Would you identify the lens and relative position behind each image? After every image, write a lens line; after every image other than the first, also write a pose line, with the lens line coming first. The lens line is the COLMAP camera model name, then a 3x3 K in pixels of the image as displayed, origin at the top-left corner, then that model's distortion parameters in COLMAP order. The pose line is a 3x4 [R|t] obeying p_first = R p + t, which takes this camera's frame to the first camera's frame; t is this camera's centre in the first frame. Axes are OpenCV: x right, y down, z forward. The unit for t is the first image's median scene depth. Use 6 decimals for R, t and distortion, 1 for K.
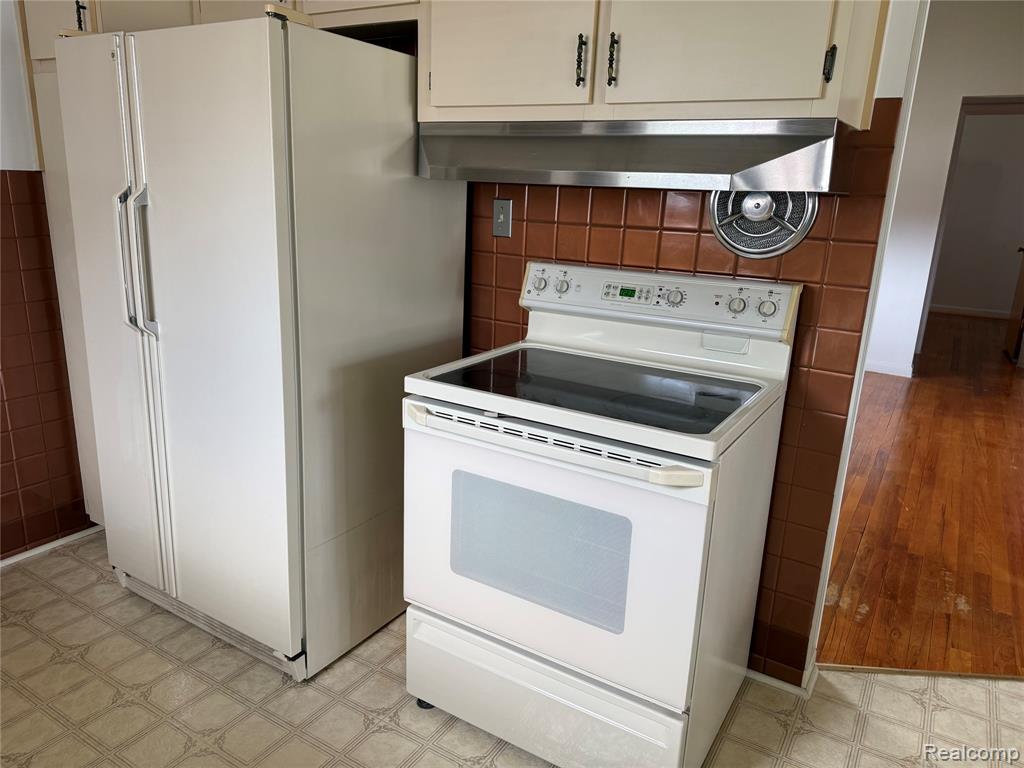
lens RADIAL K [[724.9, 0, 509.0], [0, 724.9, 392.4], [0, 0, 1]] dist [0.076840, -0.073578]
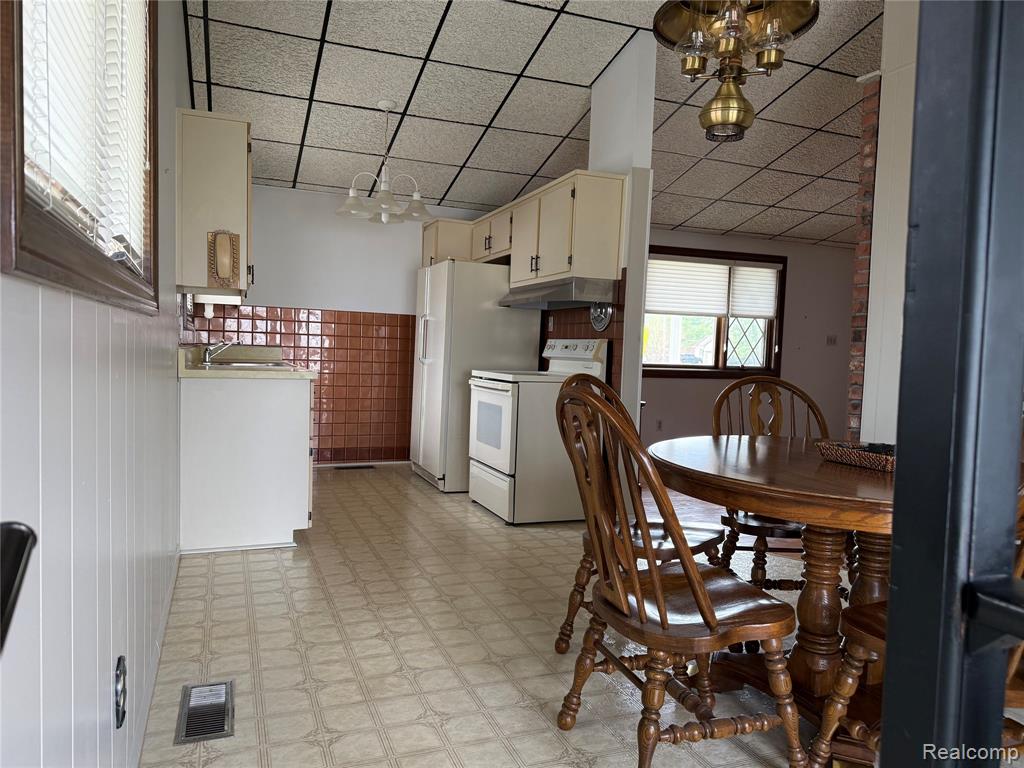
lens RADIAL K [[724.9, 0, 512.0], [0, 724.9, 384.1], [0, 0, 1]] dist [0.076840, -0.073578]
pose [[0.802748, 0.011773, -0.596202, 1.593605], [-0.159838, 0.967467, -0.196108, 0.535296], [0.574497, 0.252721, 0.778514, -1.069077]]
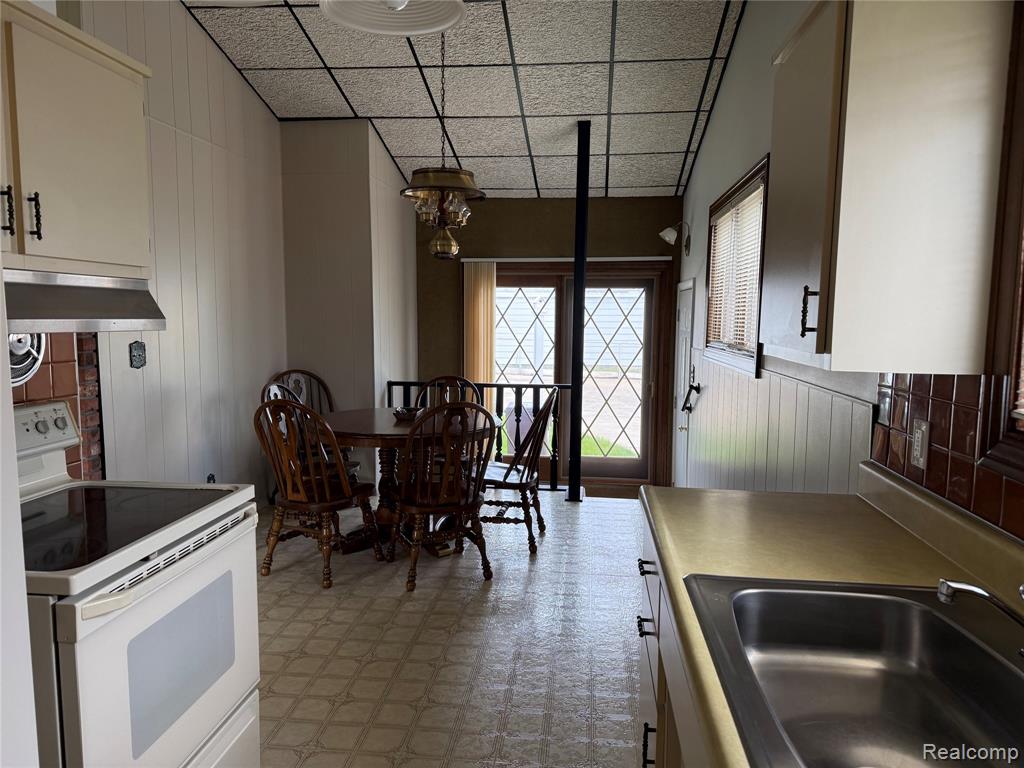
lens RADIAL K [[724.9, 0, 511.5], [0, 724.9, 384.0], [0, 0, 1]] dist [0.076840, -0.073578]
pose [[-0.426250, -0.129532, 0.895284, -0.978336], [0.225458, 0.943251, 0.243814, -0.289952], [-0.876059, 0.305775, -0.372857, 0.762215]]
